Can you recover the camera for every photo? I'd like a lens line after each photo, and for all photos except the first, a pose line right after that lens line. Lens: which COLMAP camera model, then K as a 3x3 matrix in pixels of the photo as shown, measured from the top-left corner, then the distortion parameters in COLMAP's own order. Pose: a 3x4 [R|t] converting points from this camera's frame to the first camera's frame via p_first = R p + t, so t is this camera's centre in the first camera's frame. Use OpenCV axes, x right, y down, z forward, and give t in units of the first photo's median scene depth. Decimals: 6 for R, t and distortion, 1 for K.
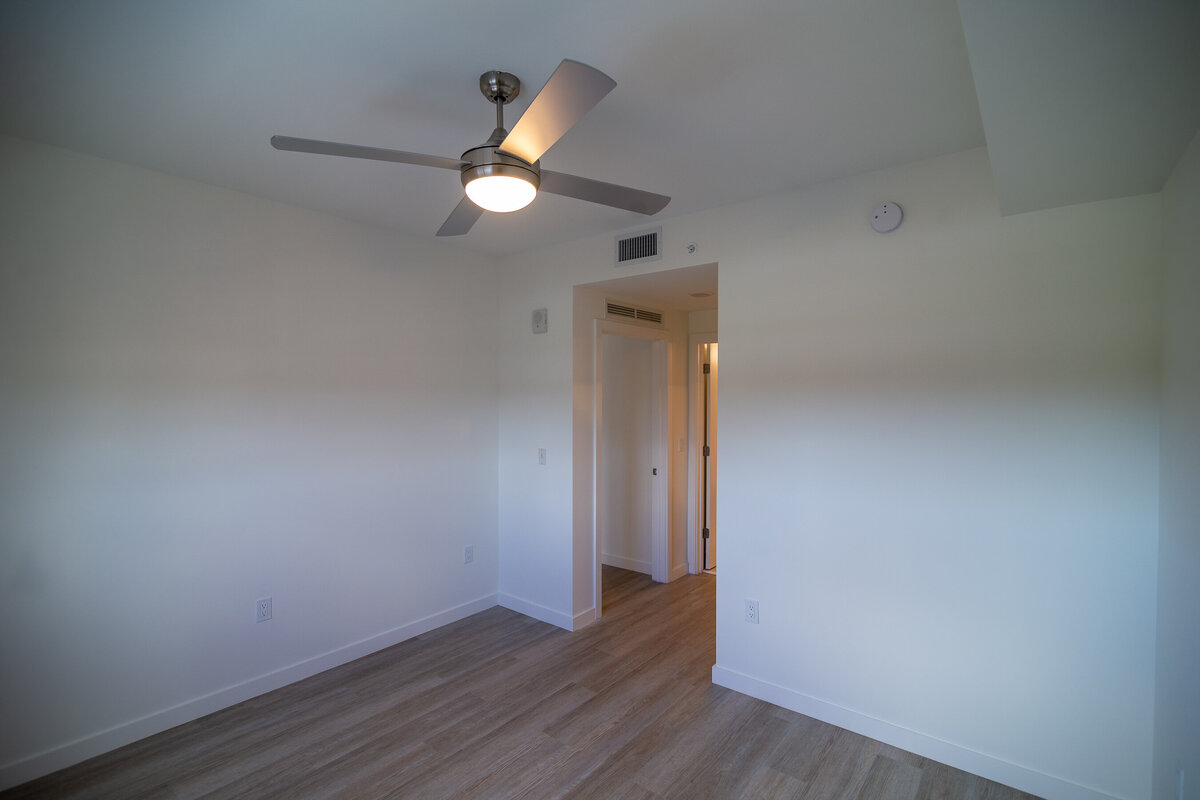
lens RADIAL K [[544.4, 0, 600.0], [0, 544.4, 400.0], [0, 0, 1]] dist [-0.000081, 0.006654]
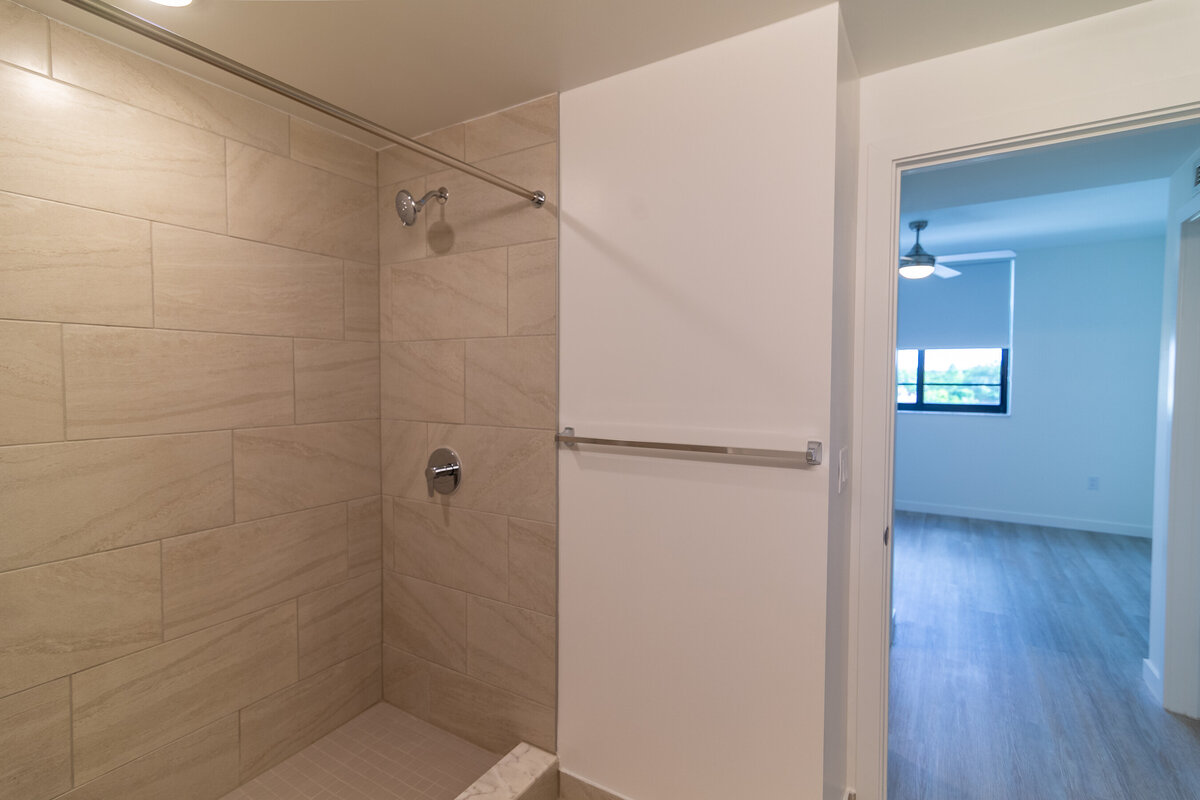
lens RADIAL K [[544.4, 0, 600.0], [0, 544.4, 400.0], [0, 0, 1]] dist [-0.000081, 0.006654]
pose [[-0.994750, -0.004745, -0.102227, 0.964800], [-0.008319, 0.999368, 0.034559, 0.073002], [0.101998, 0.035228, -0.994161, 2.180287]]
